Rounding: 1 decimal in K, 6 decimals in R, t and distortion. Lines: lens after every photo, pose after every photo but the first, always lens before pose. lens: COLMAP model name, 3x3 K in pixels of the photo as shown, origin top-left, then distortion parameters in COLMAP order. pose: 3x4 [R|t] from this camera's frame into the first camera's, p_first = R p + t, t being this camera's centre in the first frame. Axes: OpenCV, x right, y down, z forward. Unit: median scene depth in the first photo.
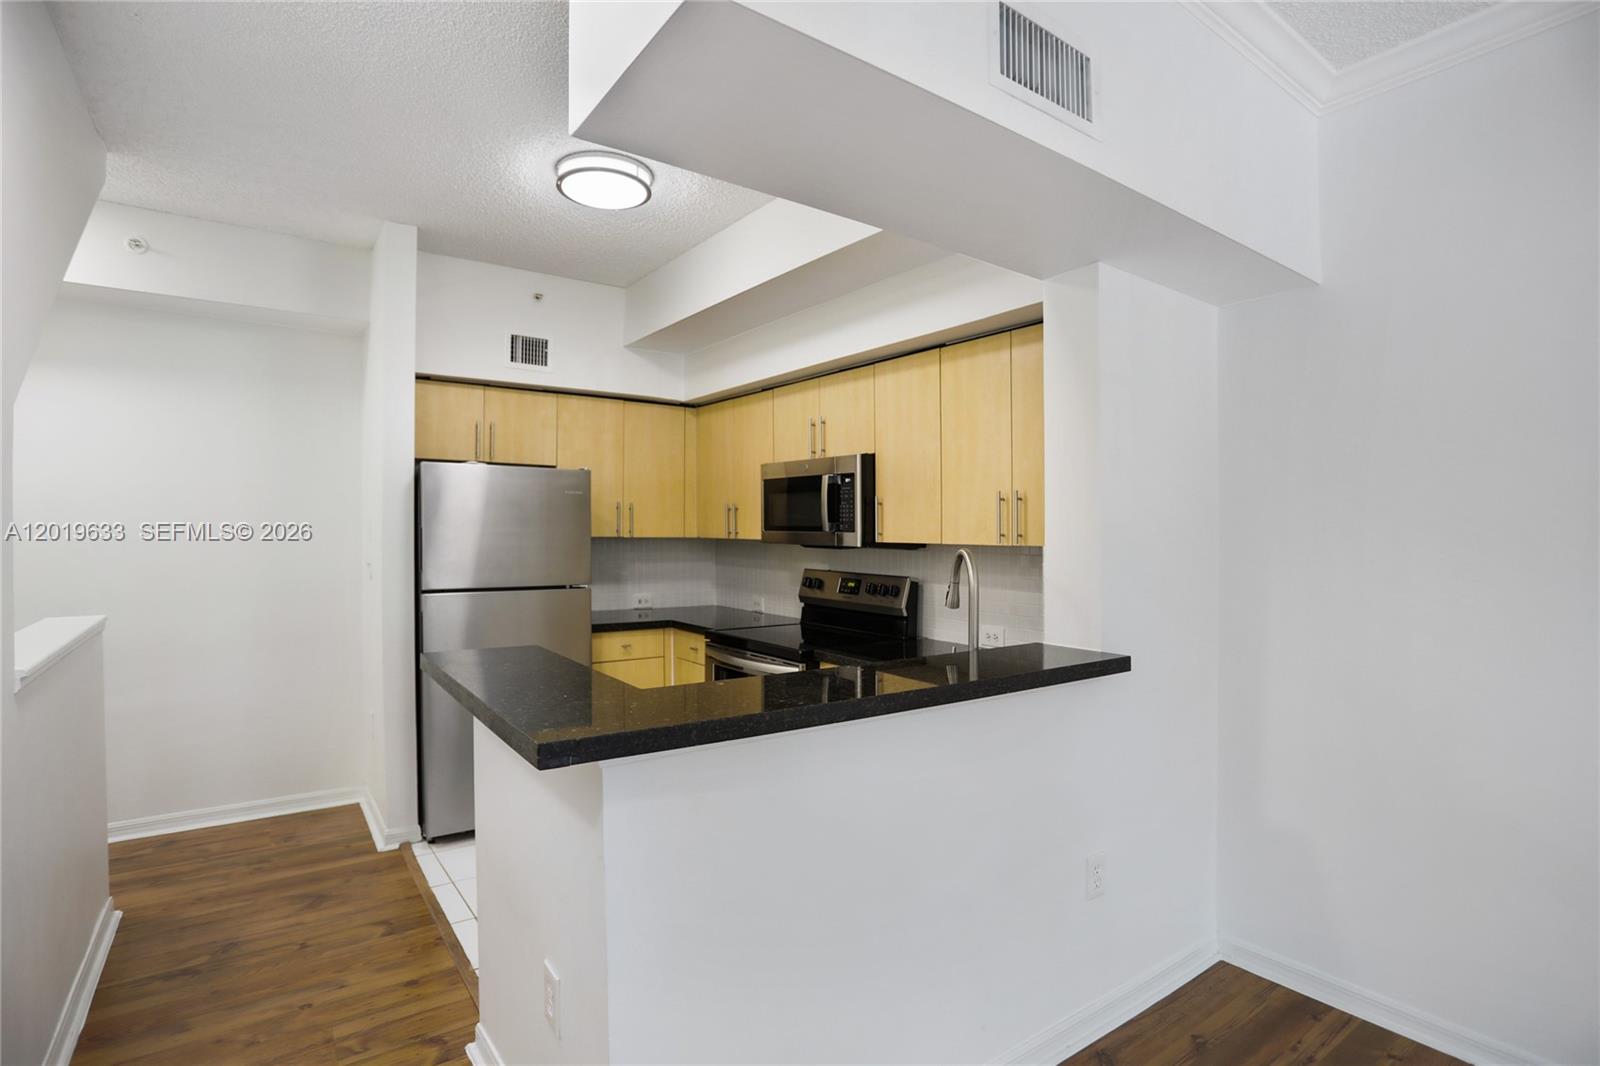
lens RADIAL K [[805.5, 0, 779.1], [0, 805.5, 532.4], [0, 0, 1]] dist [-0.056995, 0.000672]
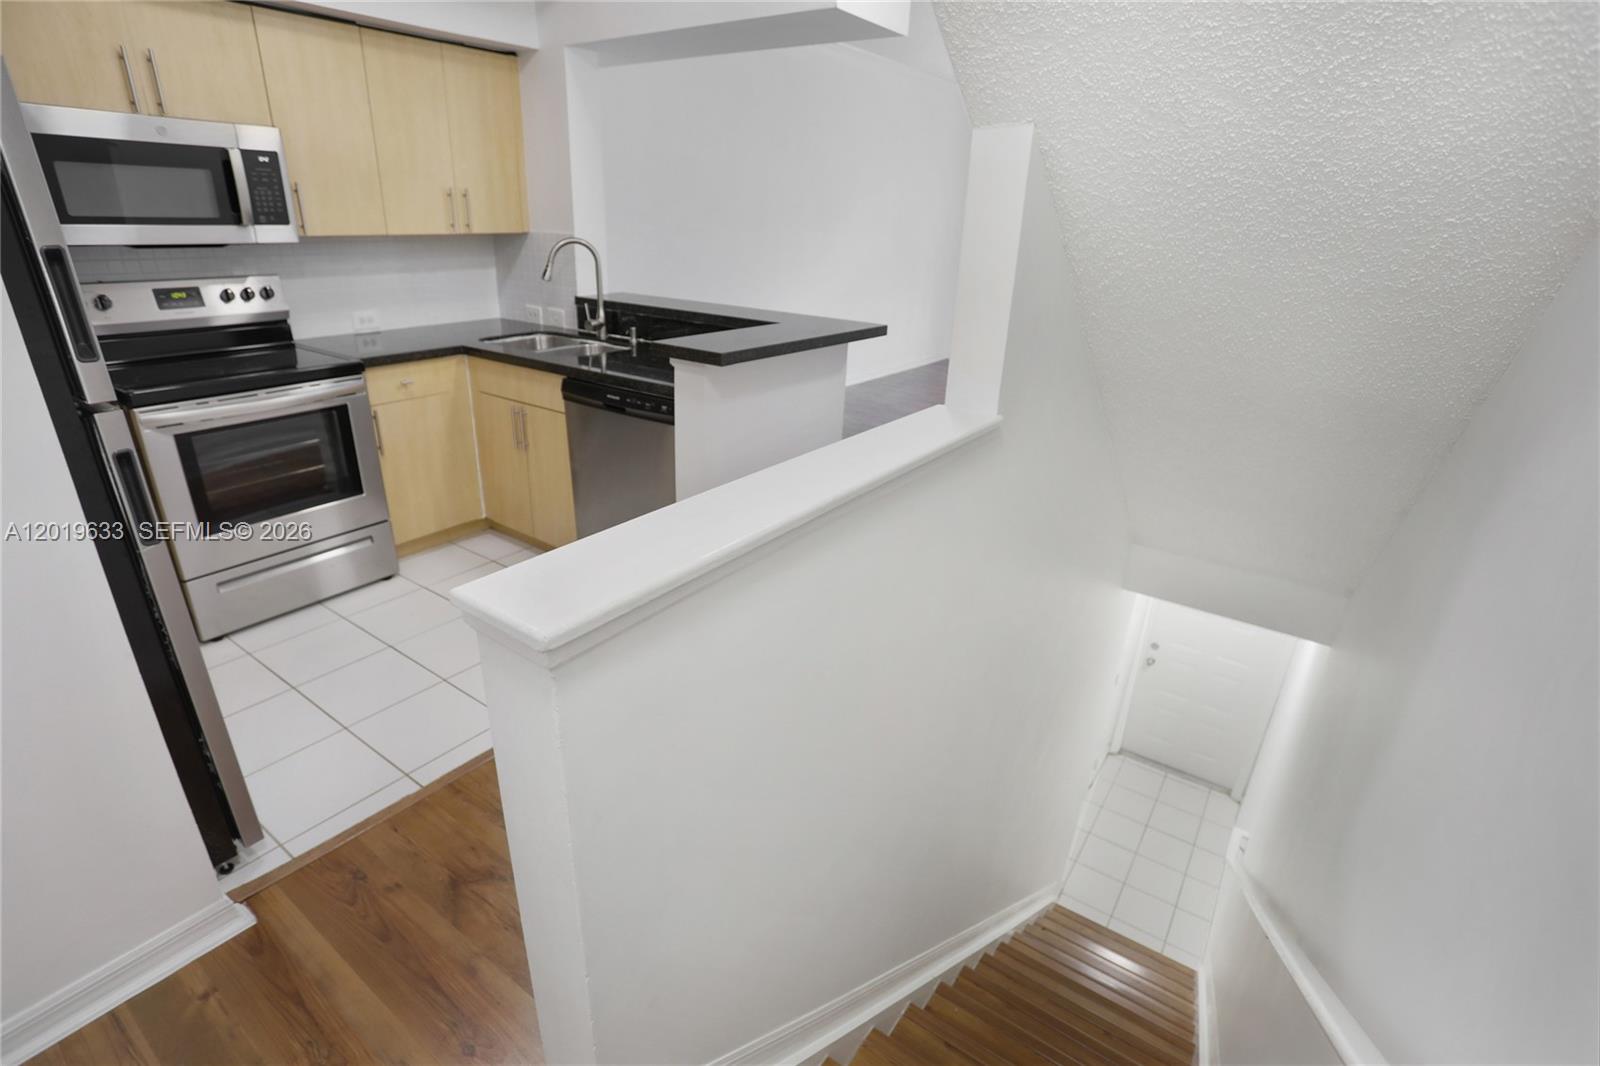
lens RADIAL K [[774.7, 0, 792.1], [0, 774.7, 541.0], [0, 0, 1]] dist [-0.068293, 0.028203]
pose [[-0.345876, -0.379193, 0.858244, -0.926778], [-0.023911, 0.917964, 0.395943, -0.020484], [-0.937976, 0.116426, -0.326568, 0.779043]]
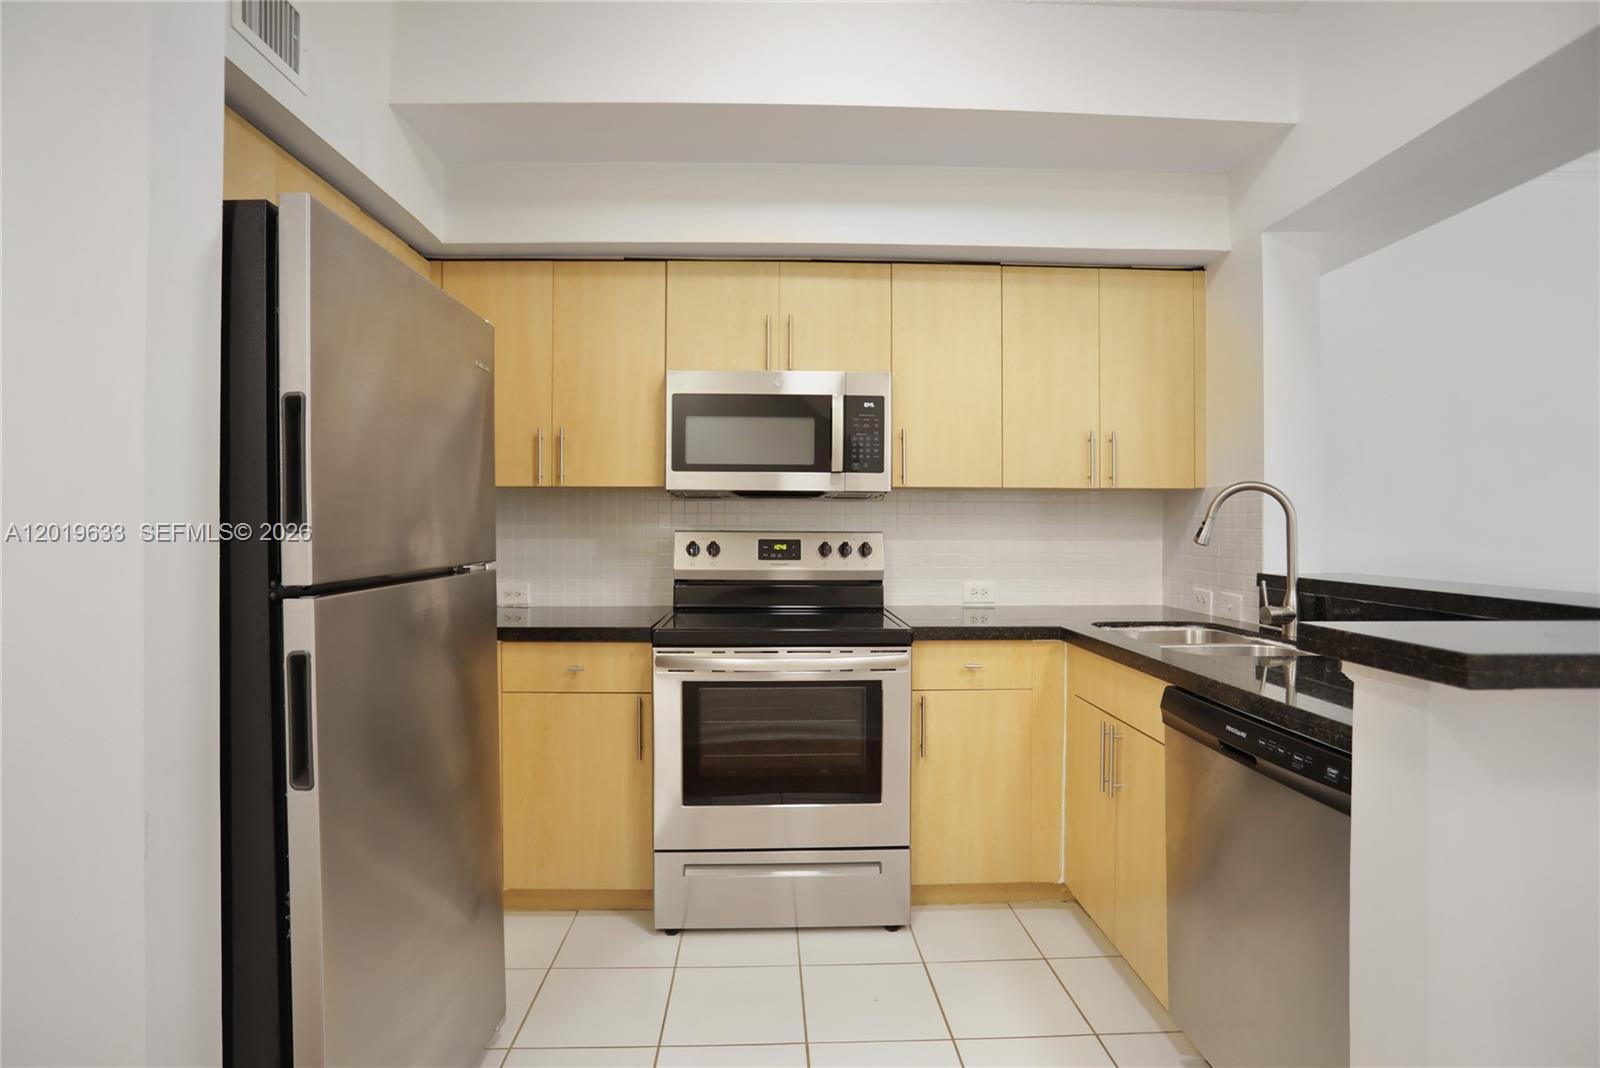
lens RADIAL K [[805.5, 0, 779.1], [0, 805.5, 533.4], [0, 0, 1]] dist [-0.056995, 0.000672]
pose [[0.537089, -0.009316, 0.843474, -0.608108], [0.007144, 0.999953, 0.006495, 0.052303], [-0.843495, 0.002538, 0.537131, 0.657322]]
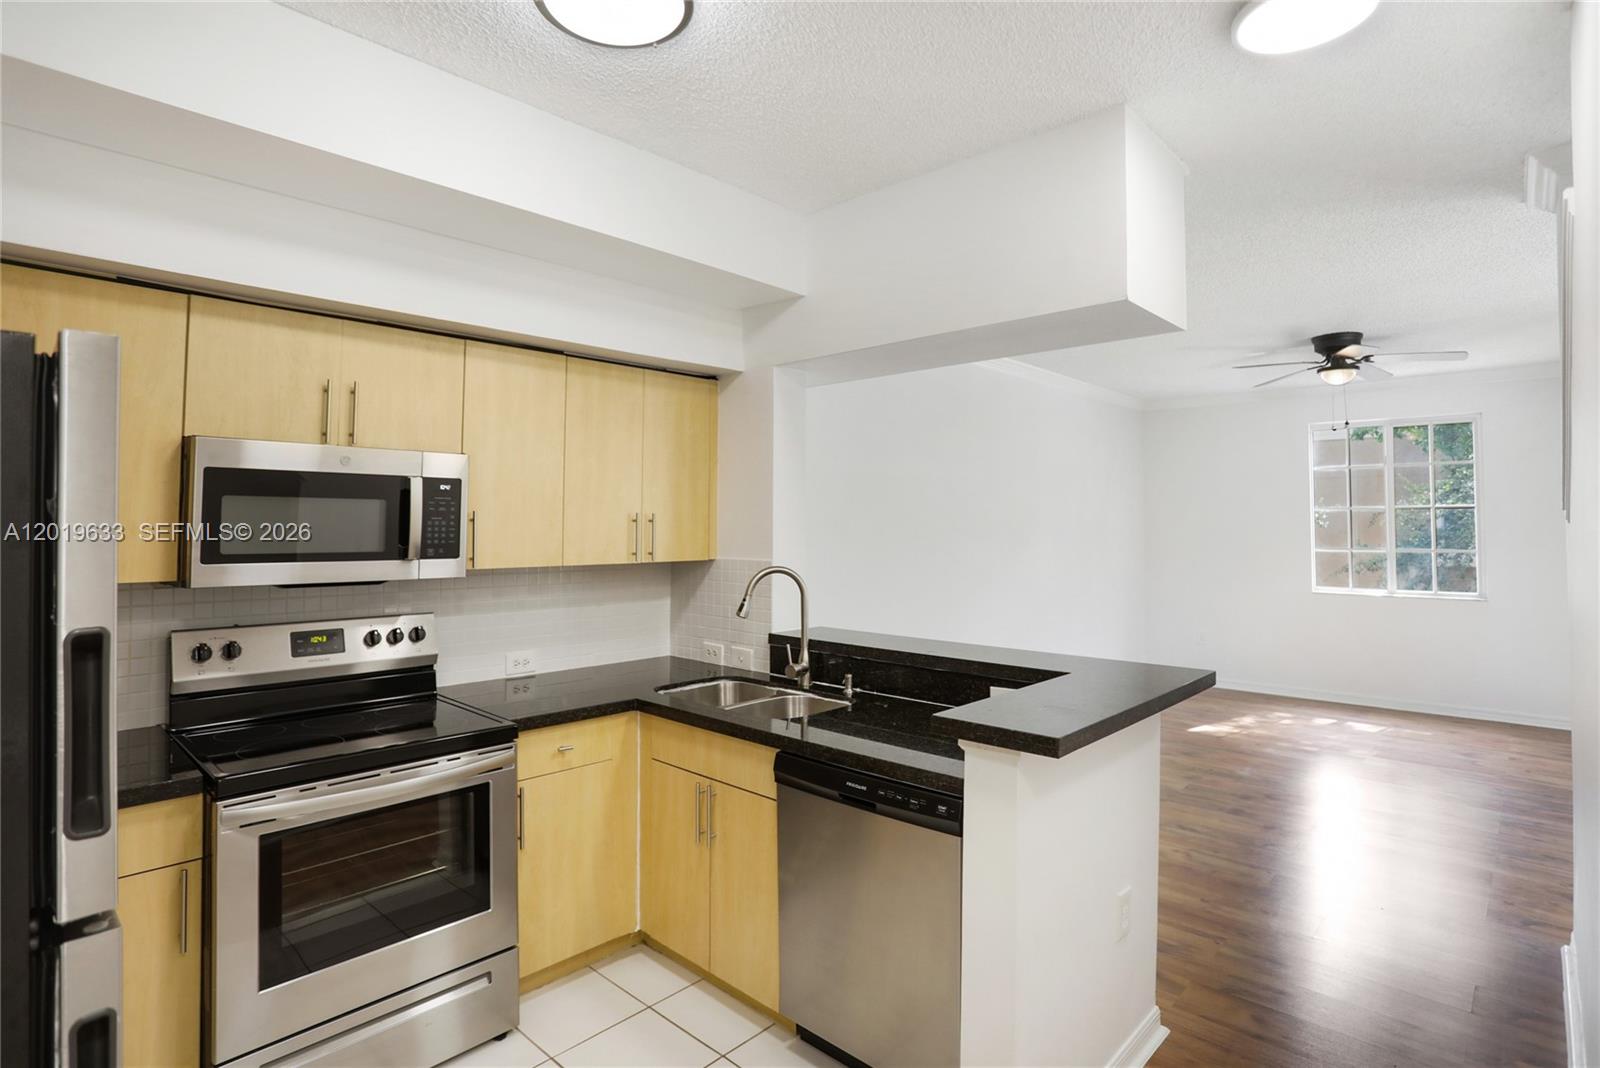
lens RADIAL K [[816.2, 0, 802.8], [0, 816.2, 496.8], [0, 0, 1]] dist [-0.076187, 0.032942]
pose [[-0.217870, 0.036801, 0.975284, -0.695996], [0.012147, 0.999314, -0.034994, -0.026203], [-0.975902, 0.004223, -0.218167, 0.838629]]
